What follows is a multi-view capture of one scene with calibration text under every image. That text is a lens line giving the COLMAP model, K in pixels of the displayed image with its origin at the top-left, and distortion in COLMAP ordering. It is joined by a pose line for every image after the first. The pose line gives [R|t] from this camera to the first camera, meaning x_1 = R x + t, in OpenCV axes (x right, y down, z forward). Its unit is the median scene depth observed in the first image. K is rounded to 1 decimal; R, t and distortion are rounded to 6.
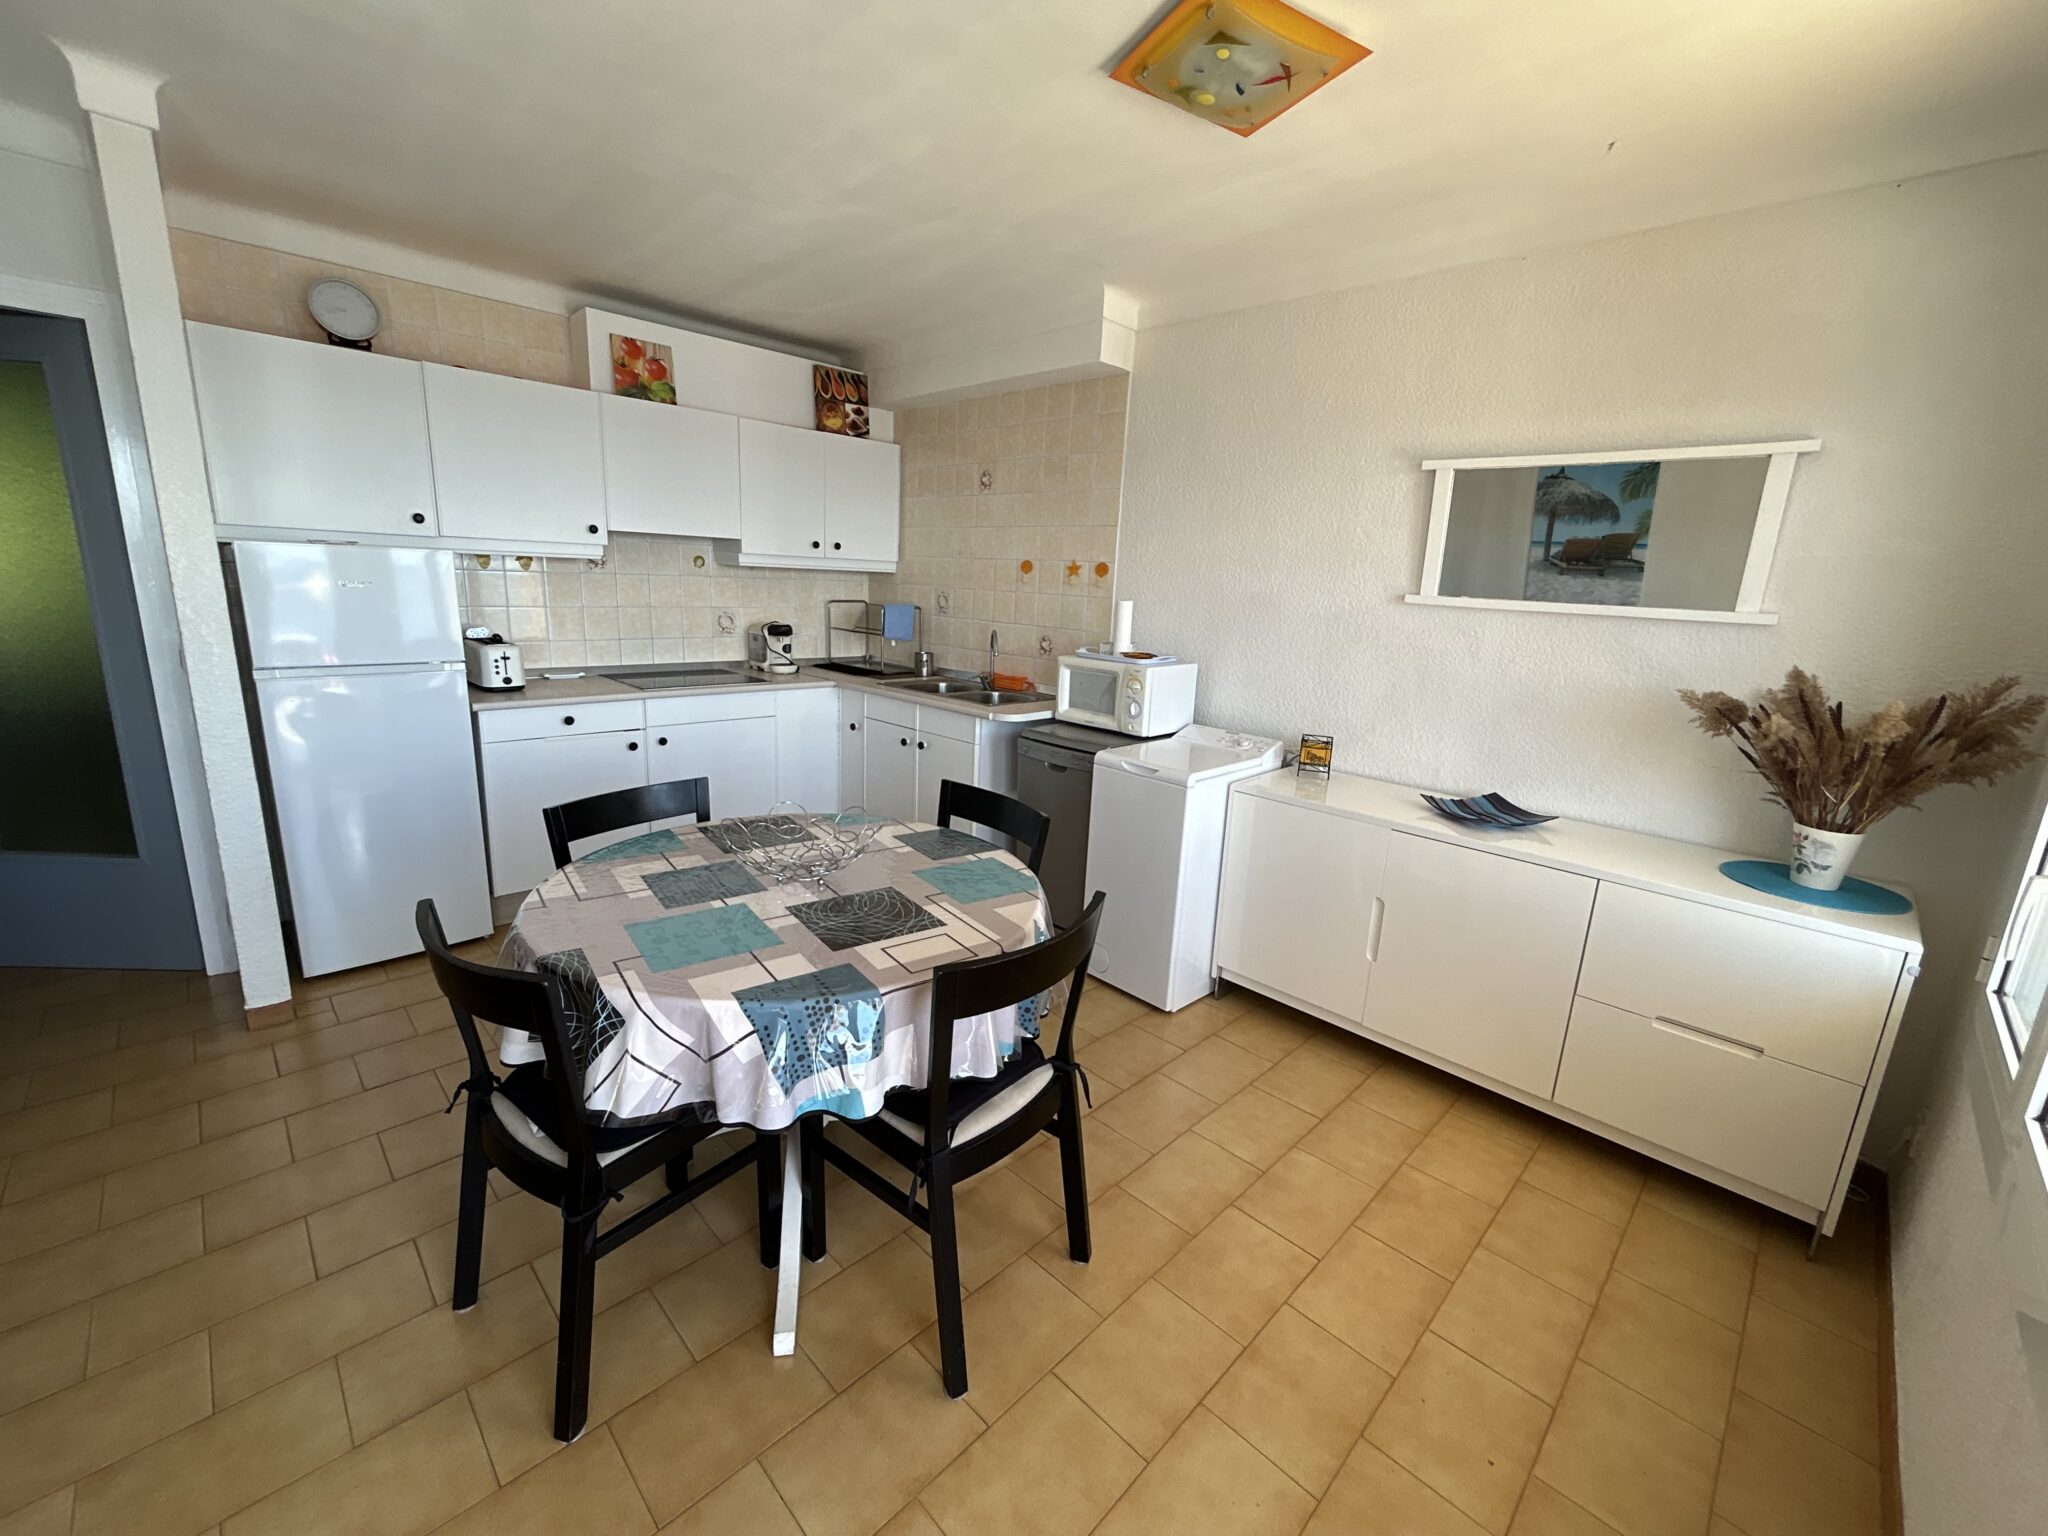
lens RADIAL K [[835.2, 0, 1007.4], [0, 835.2, 767.2], [0, 0, 1]] dist [0.001930, 0.000472]
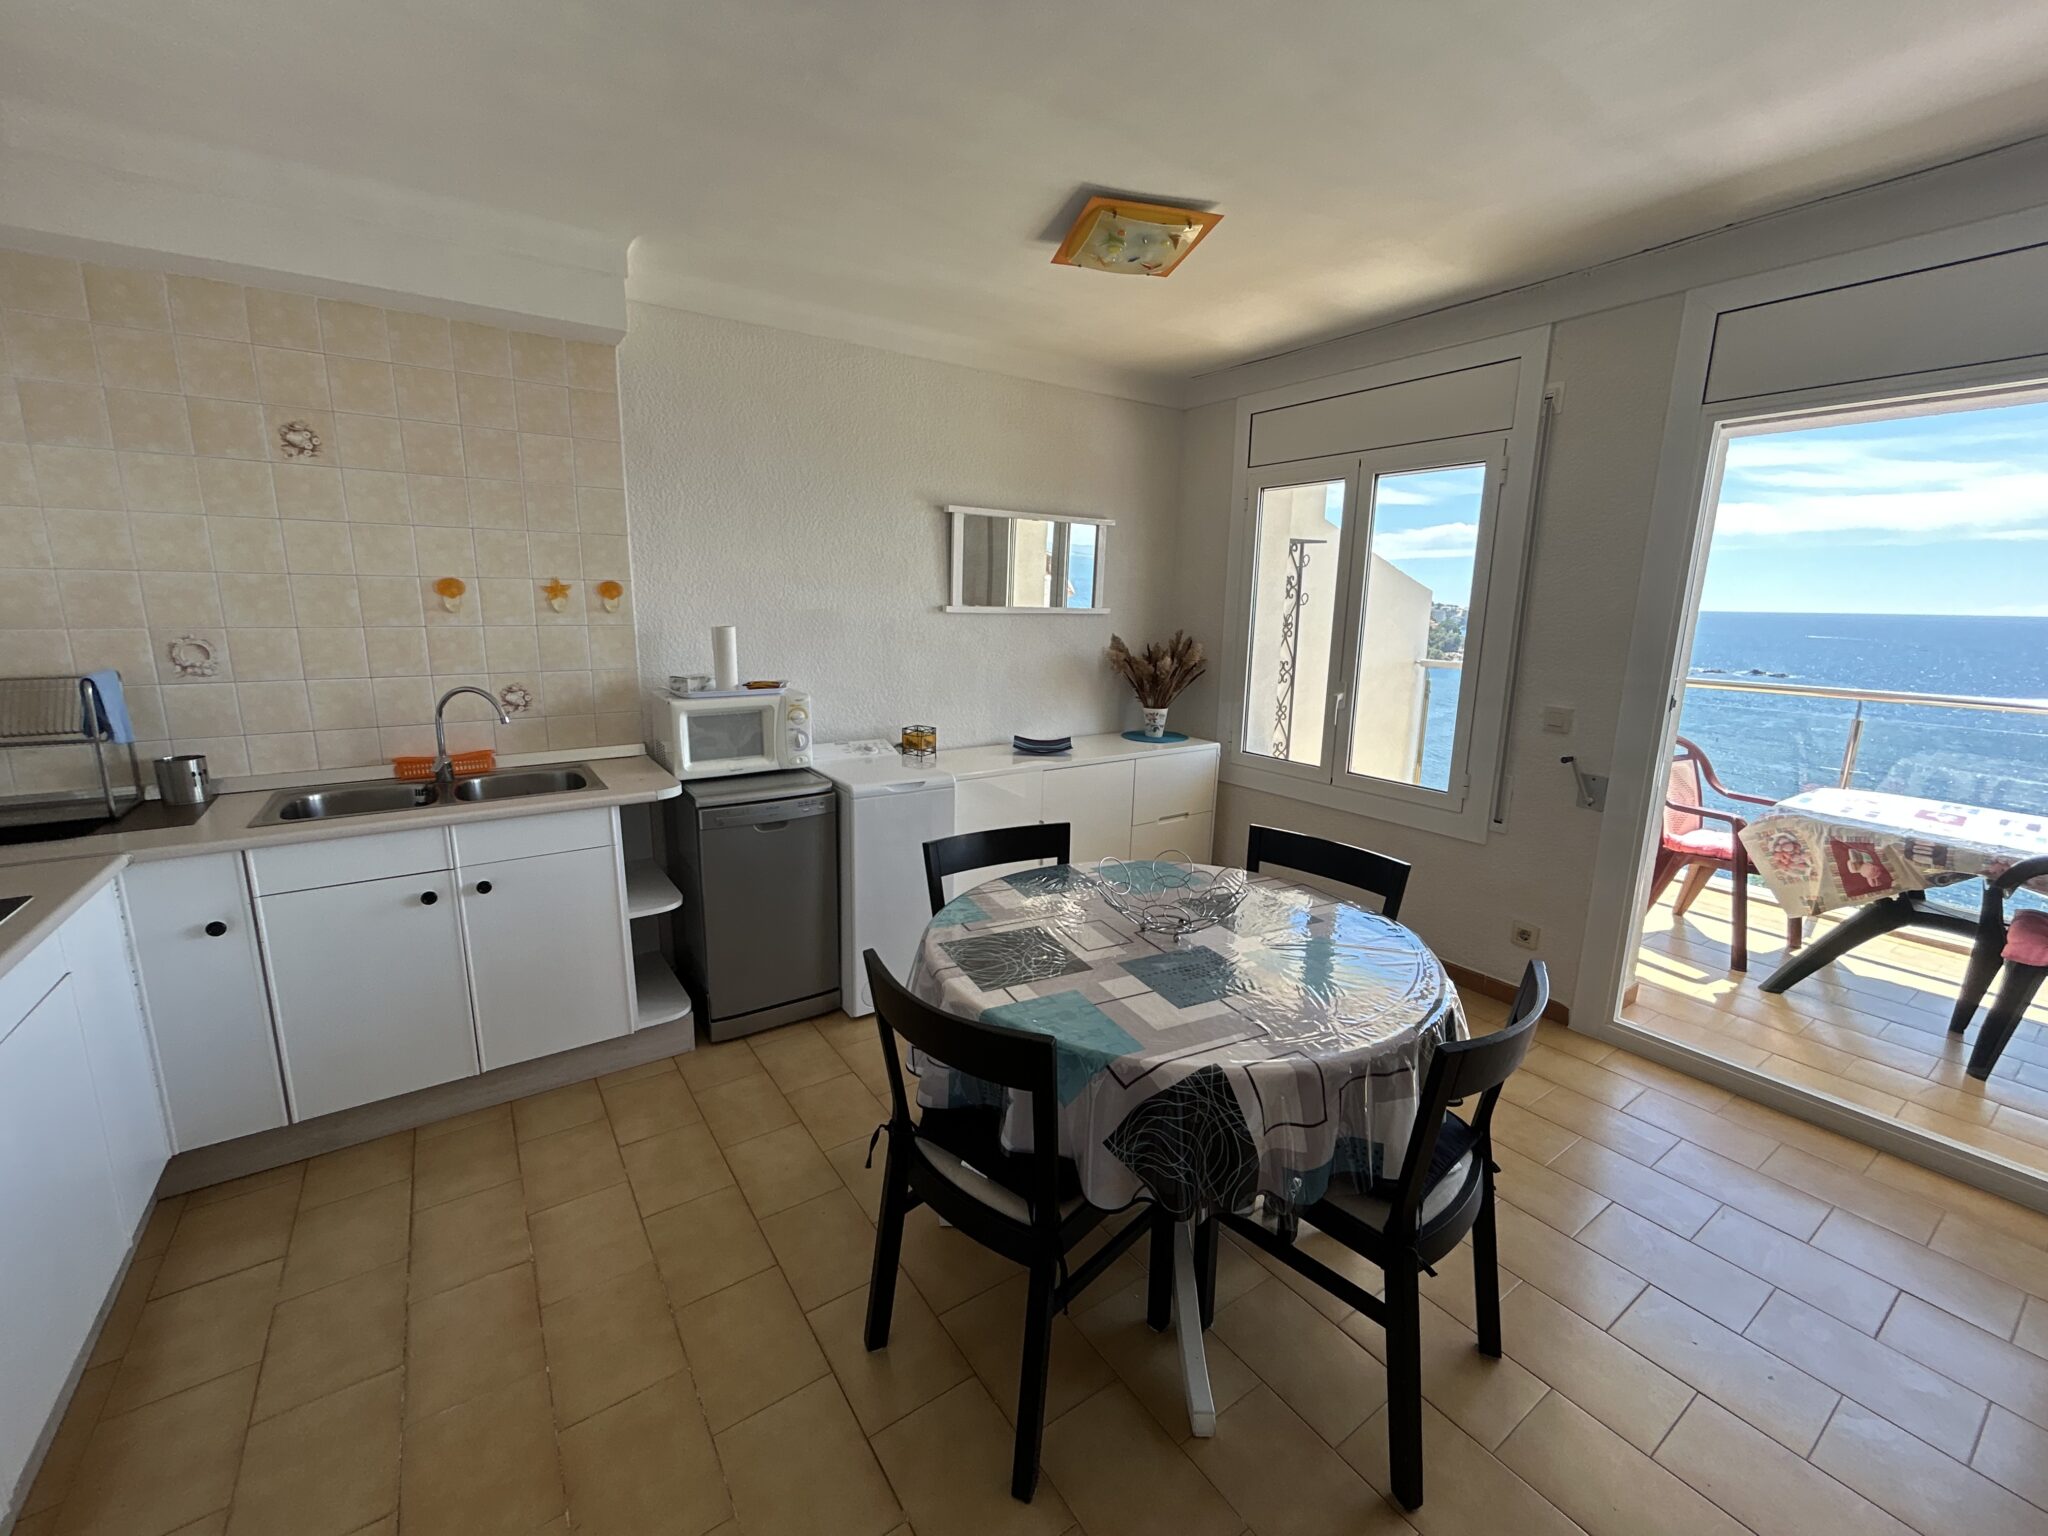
lens RADIAL K [[835.2, 0, 1027.7], [0, 835.2, 767.3], [0, 0, 1]] dist [0.001930, 0.000472]
pose [[0.171343, -0.234579, 0.956877, -0.675487], [0.218444, 0.956112, 0.195276, -0.160133], [-0.960689, 0.175565, 0.215065, 0.533003]]
